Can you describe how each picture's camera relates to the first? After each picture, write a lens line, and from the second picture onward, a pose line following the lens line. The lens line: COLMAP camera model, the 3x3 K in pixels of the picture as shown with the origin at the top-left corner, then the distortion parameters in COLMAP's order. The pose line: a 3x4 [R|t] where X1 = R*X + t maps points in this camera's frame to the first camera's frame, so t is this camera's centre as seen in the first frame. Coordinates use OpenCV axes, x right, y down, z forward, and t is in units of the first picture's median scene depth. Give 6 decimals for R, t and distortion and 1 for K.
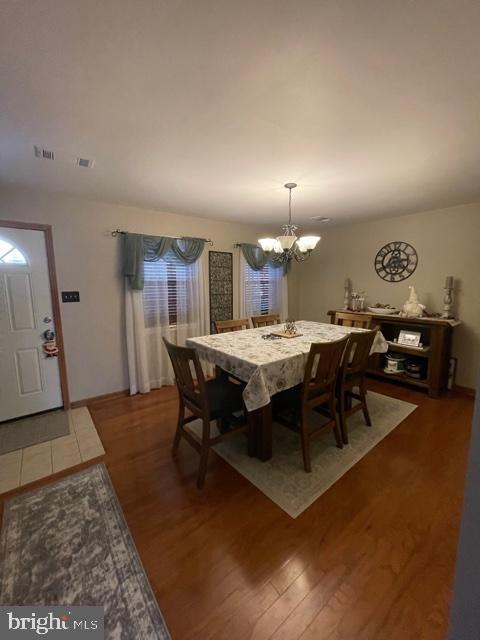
lens RADIAL K [[256.3, 0, 238.5], [0, 256.3, 314.6], [0, 0, 1]] dist [-0.019364, -0.000259]
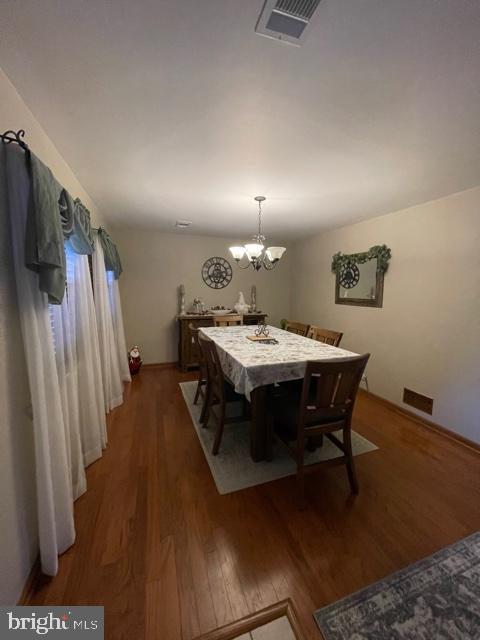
lens RADIAL K [[256.3, 0, 238.5], [0, 256.3, 314.6], [0, 0, 1]] dist [-0.019364, -0.000259]
pose [[0.327601, -0.087247, 0.940779, -0.844024], [0.118488, 0.991660, 0.050706, -0.081611], [-0.937357, 0.094860, 0.335206, 0.742847]]
